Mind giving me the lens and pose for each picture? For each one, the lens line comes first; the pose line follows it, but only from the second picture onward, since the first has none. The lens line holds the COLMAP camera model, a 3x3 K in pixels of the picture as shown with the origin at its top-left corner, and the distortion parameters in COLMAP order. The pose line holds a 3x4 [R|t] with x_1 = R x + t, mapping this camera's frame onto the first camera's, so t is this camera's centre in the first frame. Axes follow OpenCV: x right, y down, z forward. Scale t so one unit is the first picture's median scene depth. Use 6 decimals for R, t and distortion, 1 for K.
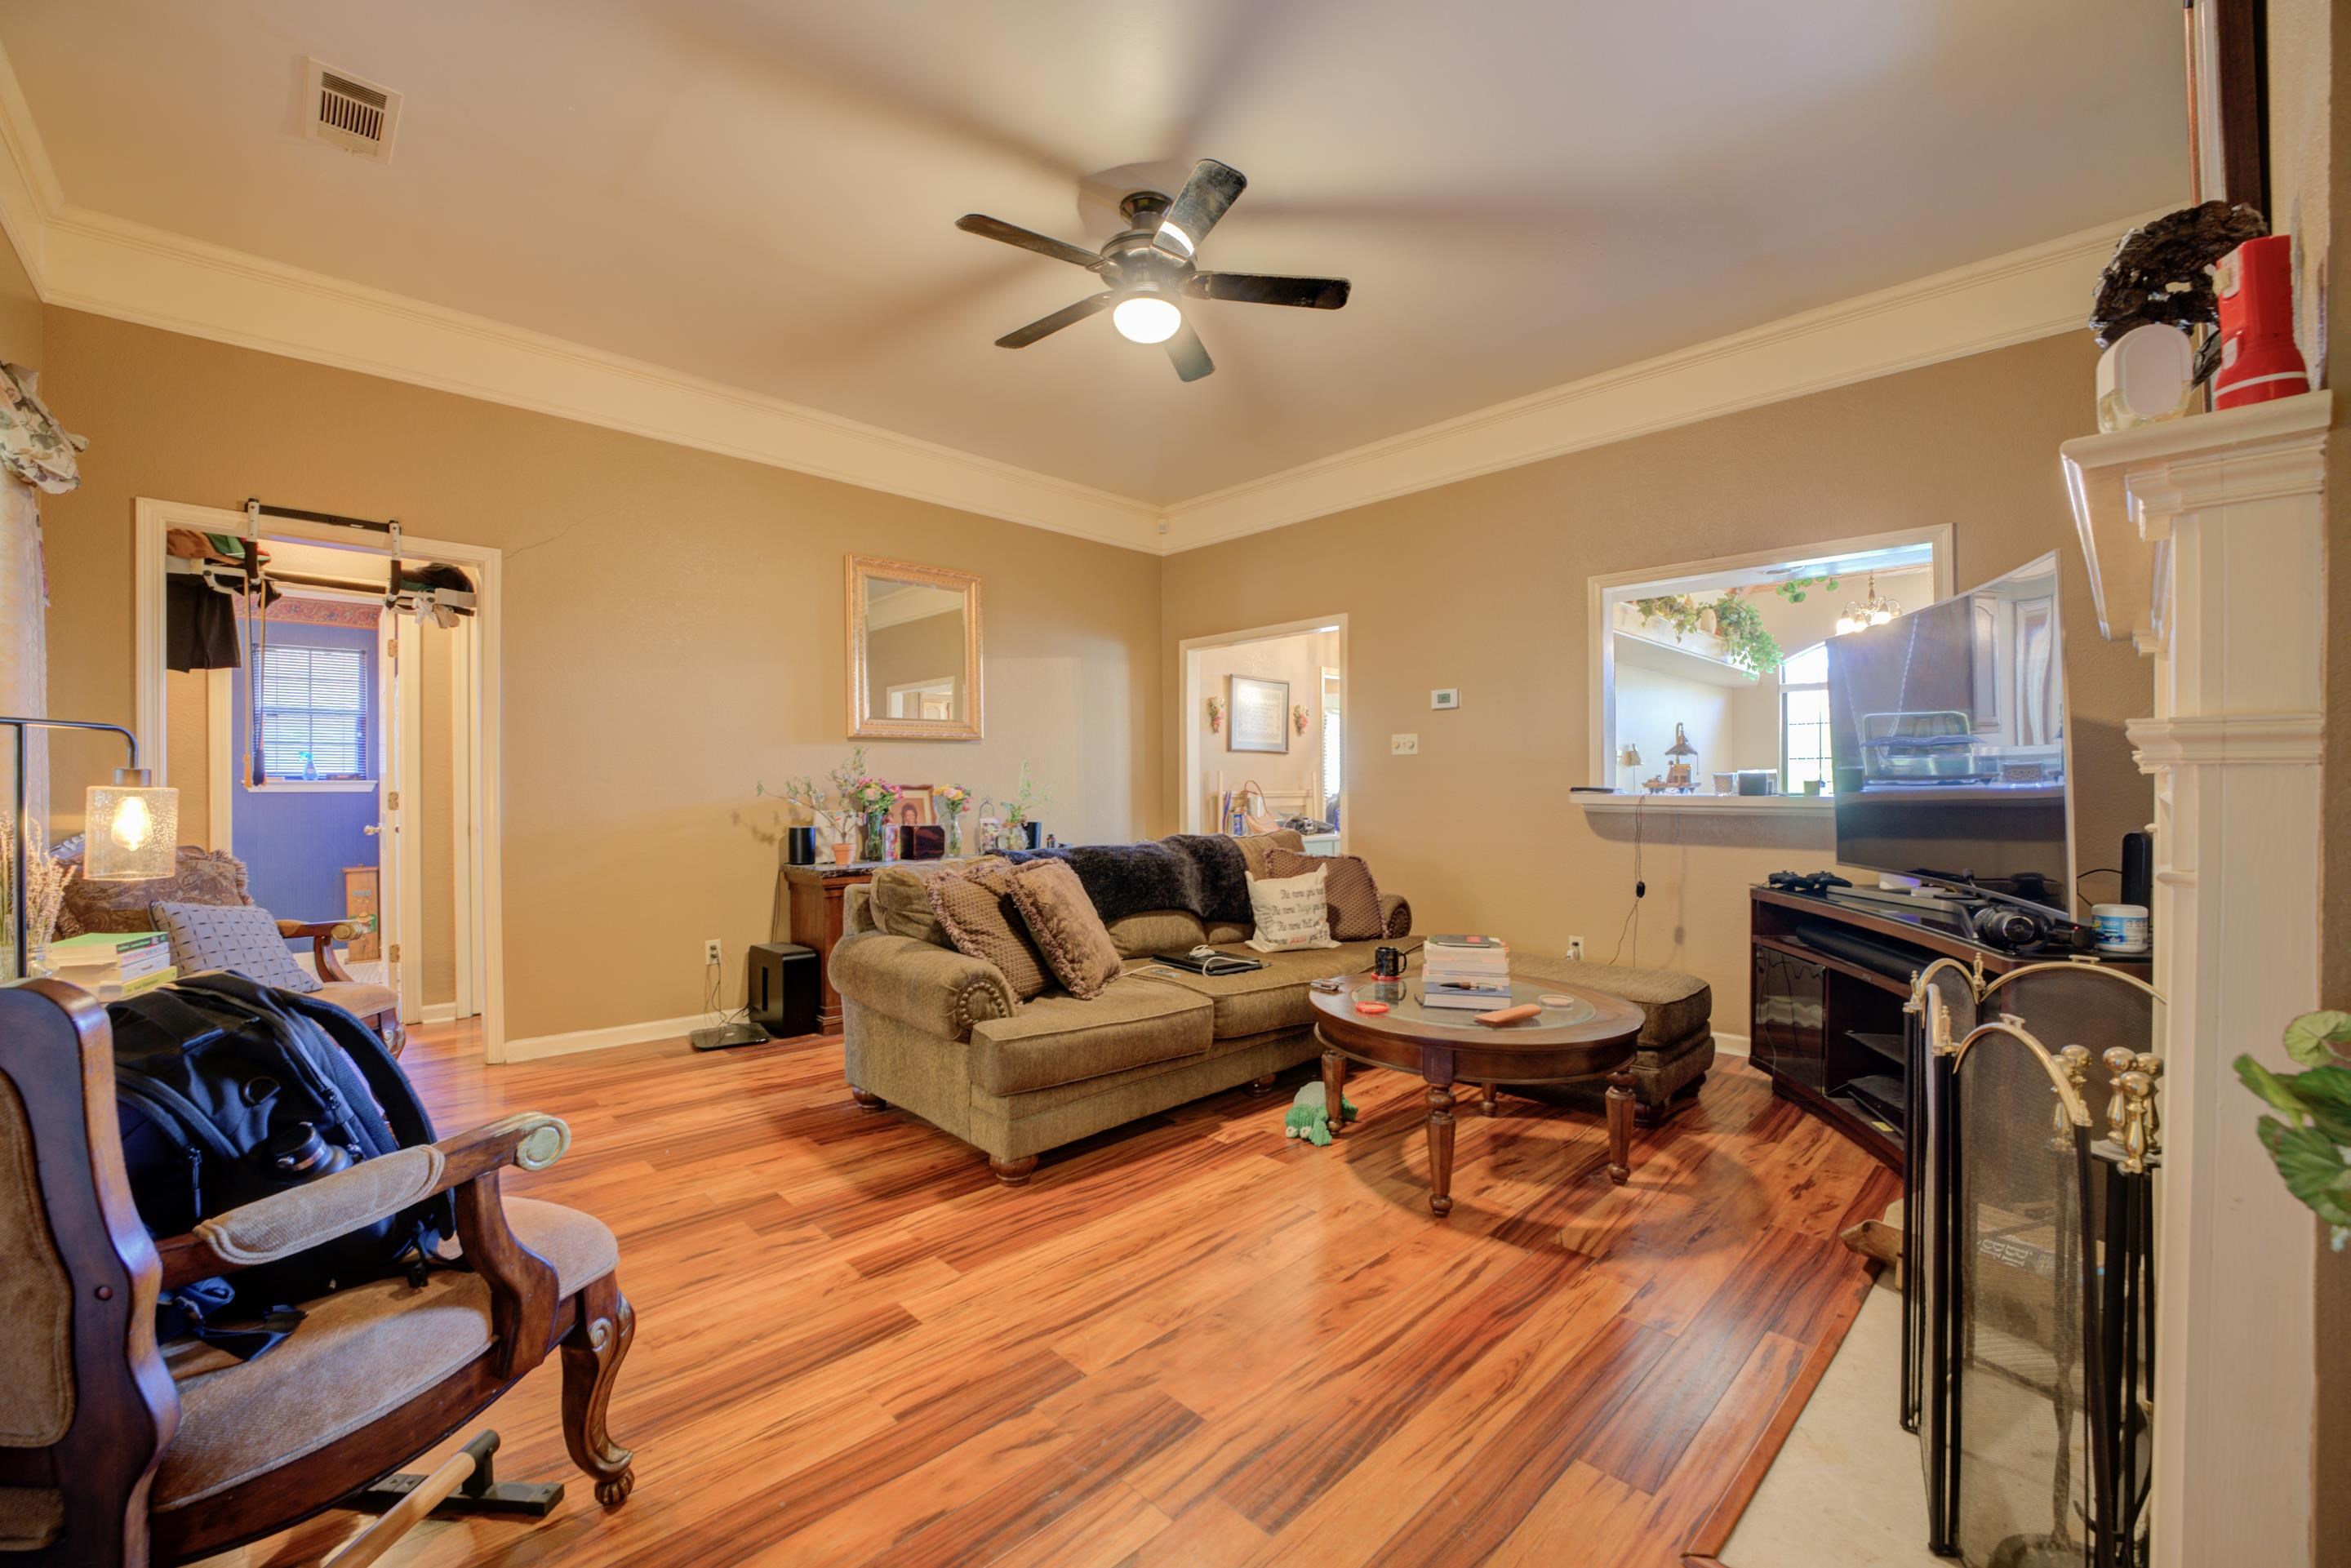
lens RADIAL K [[956.7, 0, 1165.0], [0, 956.7, 791.6], [0, 0, 1]] dist [-0.026232, 0.000399]
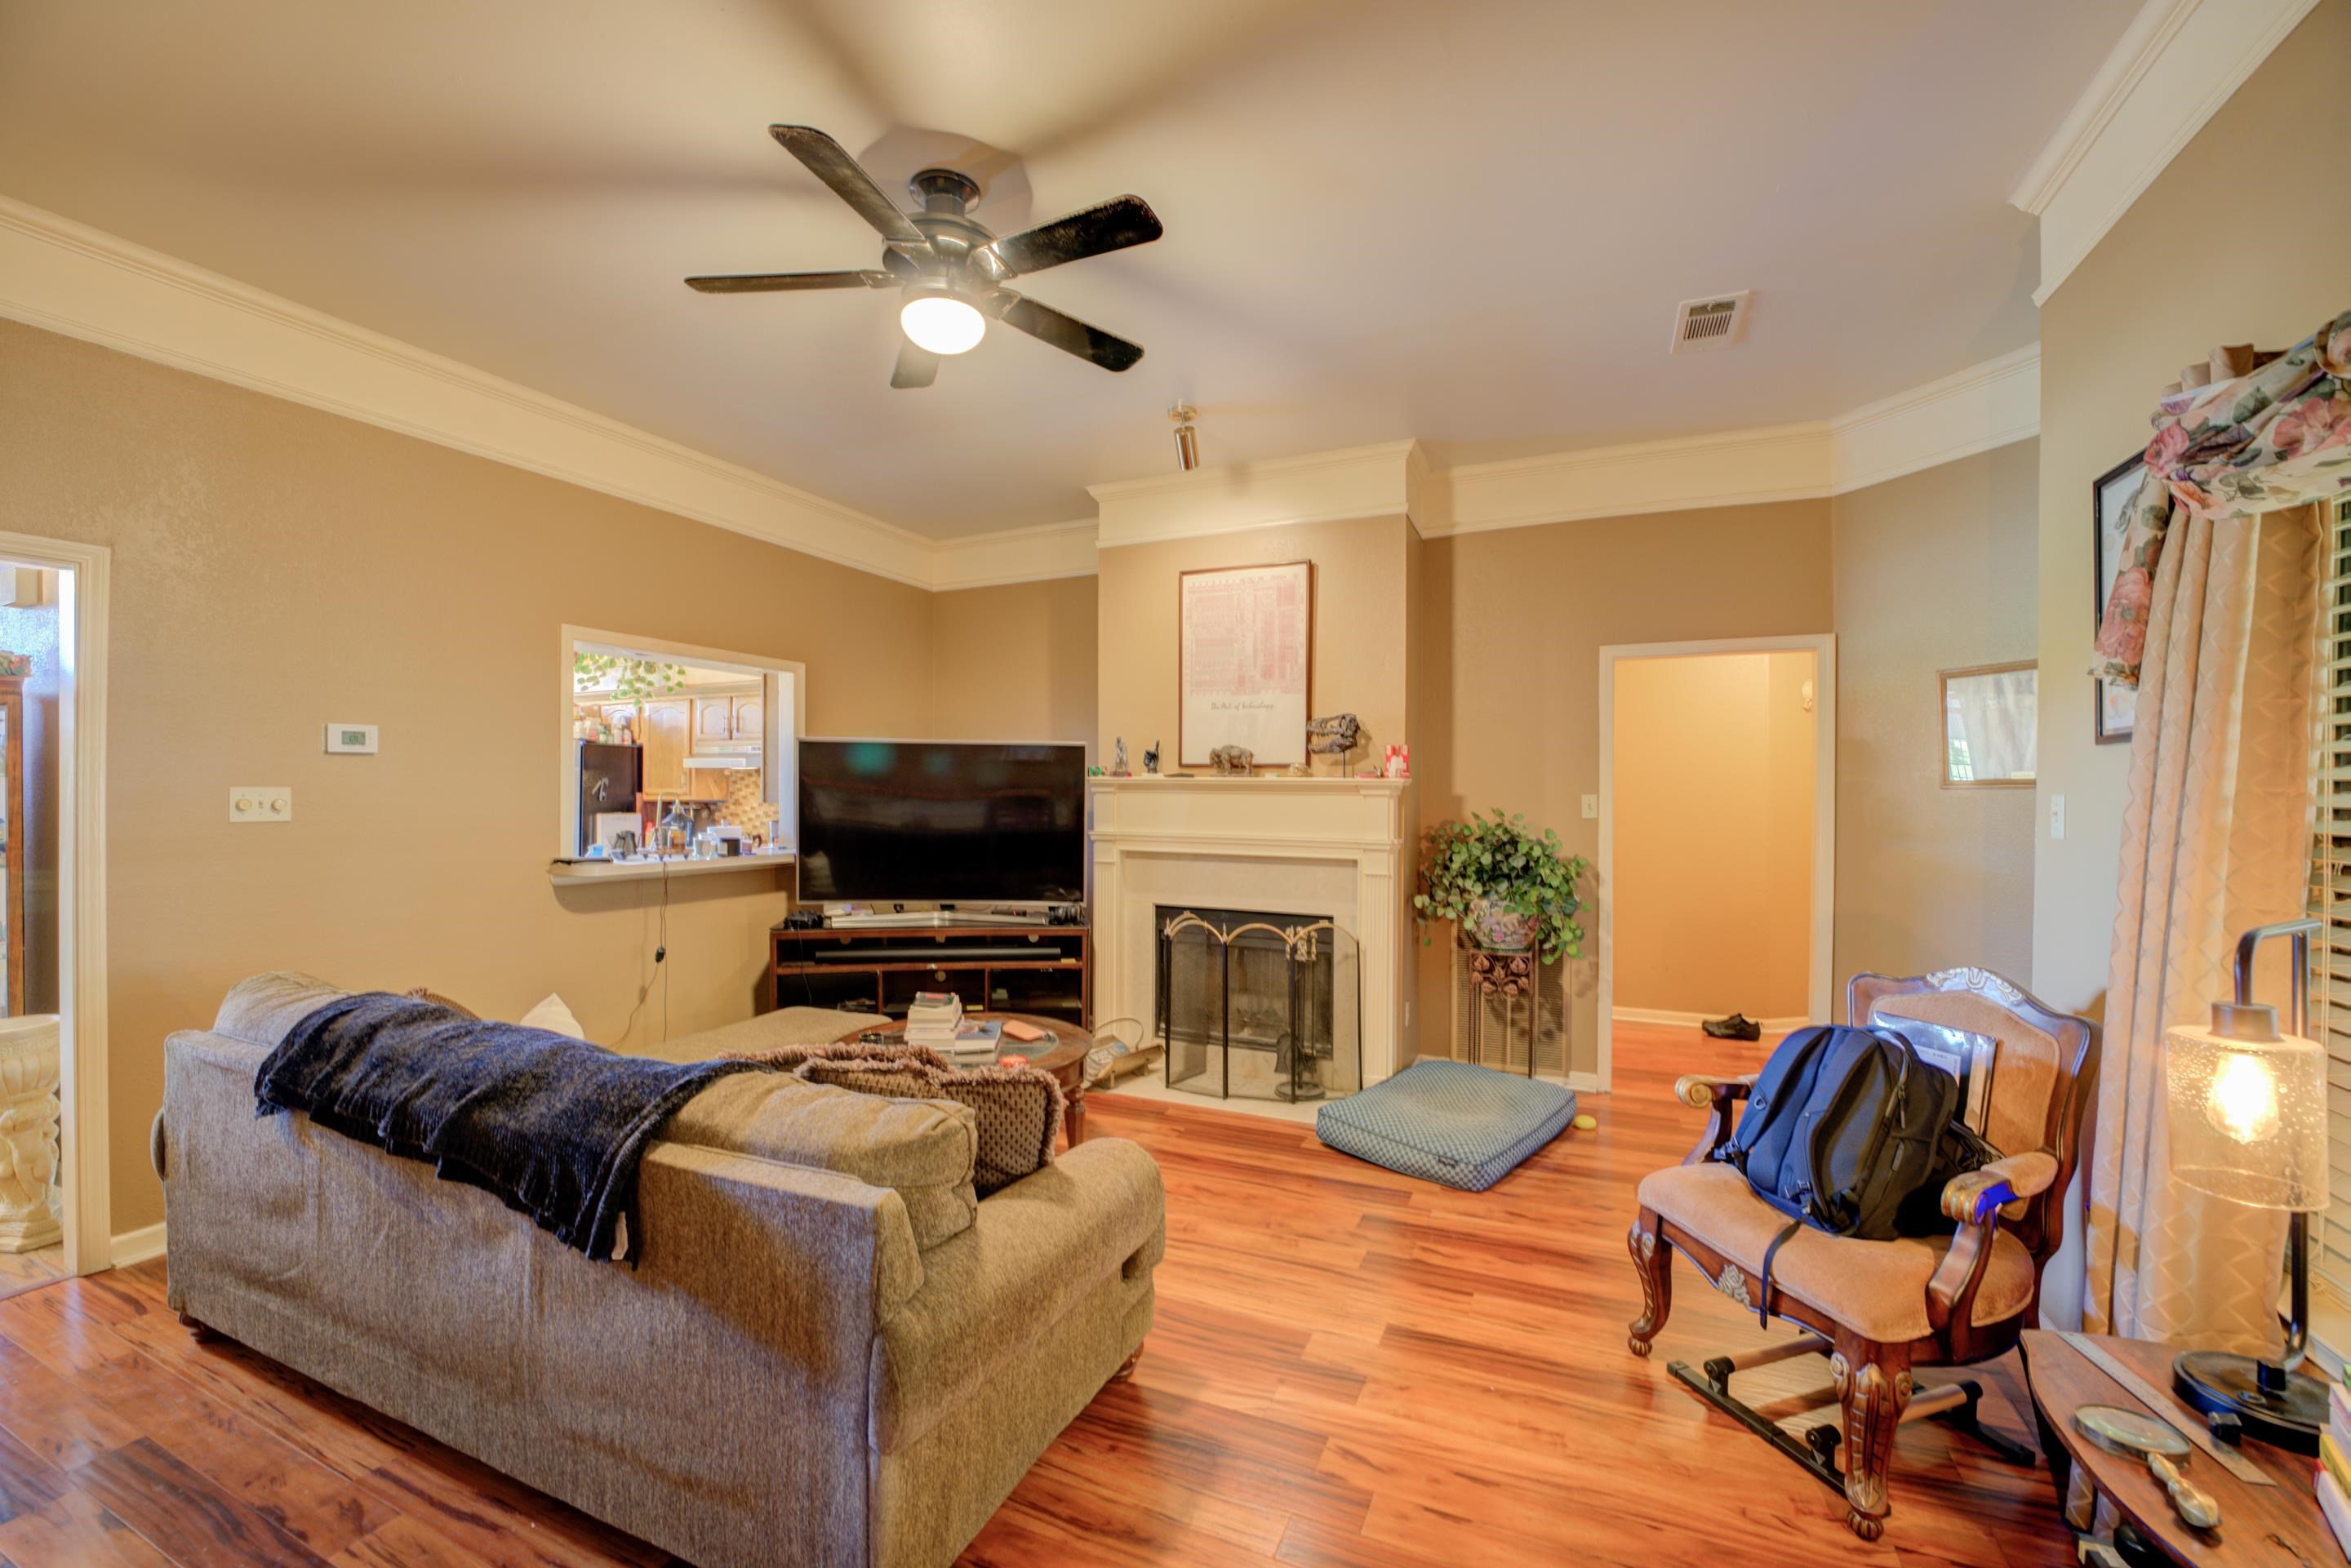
lens RADIAL K [[956.7, 0, 1165.0], [0, 956.7, 791.6], [0, 0, 1]] dist [-0.026232, 0.000399]
pose [[-0.374801, -0.005878, 0.927086, -0.659007], [0.003039, 0.999967, 0.007568, -0.077178], [-0.927100, 0.005654, -0.374771, 0.879821]]
